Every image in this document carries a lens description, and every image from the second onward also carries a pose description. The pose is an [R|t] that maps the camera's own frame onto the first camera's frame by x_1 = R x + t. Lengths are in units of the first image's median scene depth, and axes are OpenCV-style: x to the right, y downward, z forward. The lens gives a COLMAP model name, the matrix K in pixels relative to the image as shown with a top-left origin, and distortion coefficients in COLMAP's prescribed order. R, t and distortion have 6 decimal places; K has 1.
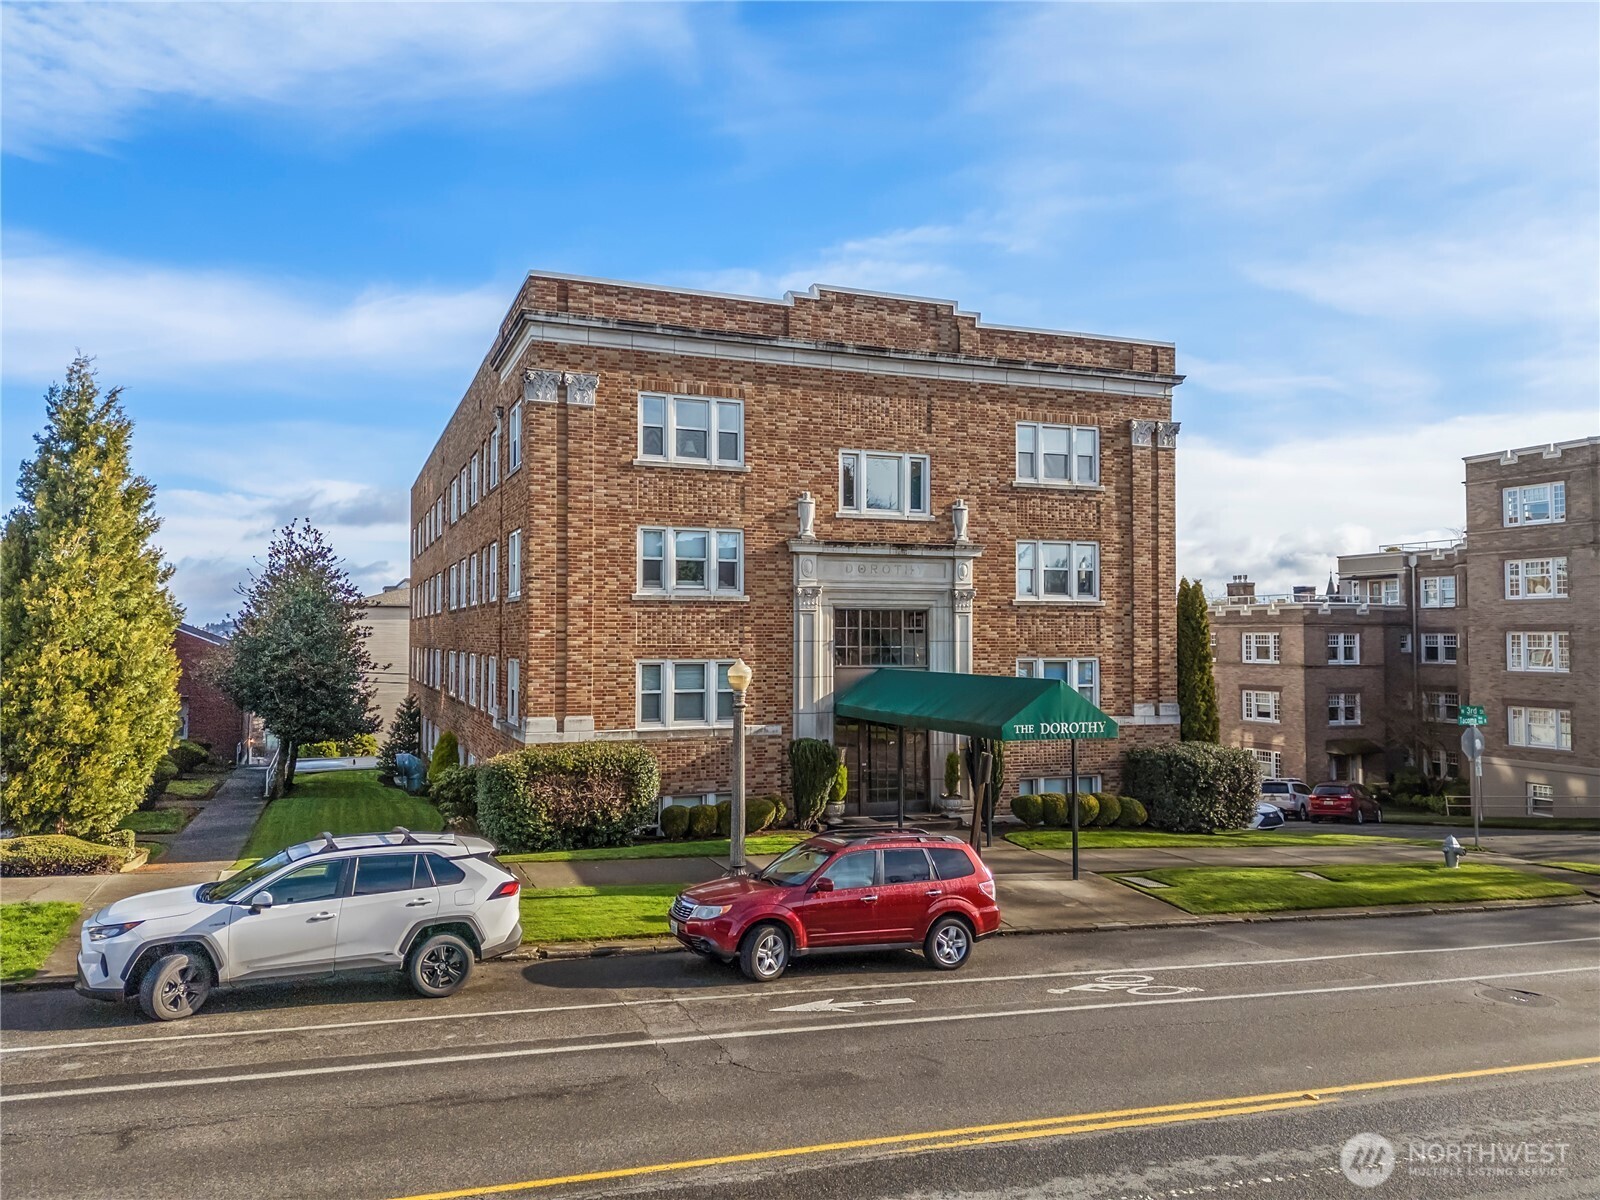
lens RADIAL K [[1182.8, 0, 800.0], [0, 1182.8, 600.0], [0, 0, 1]] dist [0.158105, -0.249518]
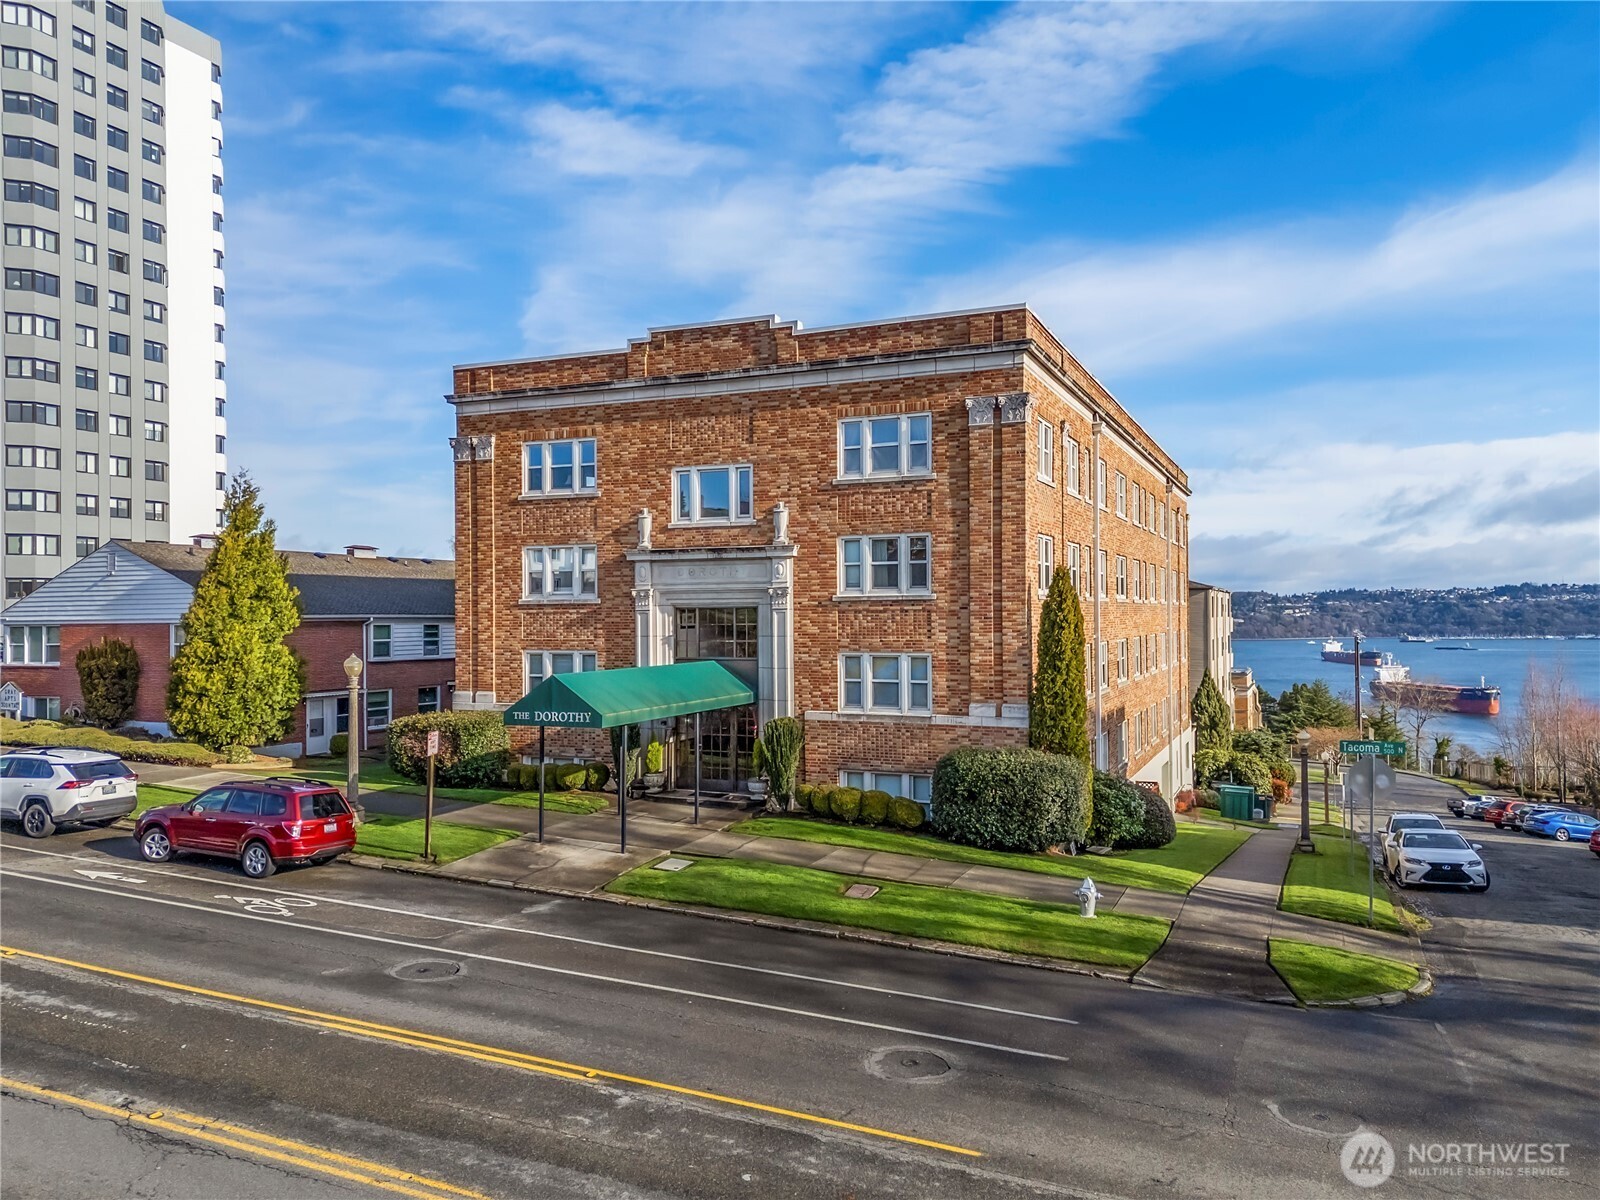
lens RADIAL K [[1182.8, 0, 800.0], [0, 1182.8, 600.0], [0, 0, 1]] dist [0.158105, -0.249518]
pose [[0.700179, -0.014427, -0.713822, 0.913811], [0.029833, 0.999514, 0.009062, -0.006694], [0.713344, -0.027641, 0.700269, 0.276084]]
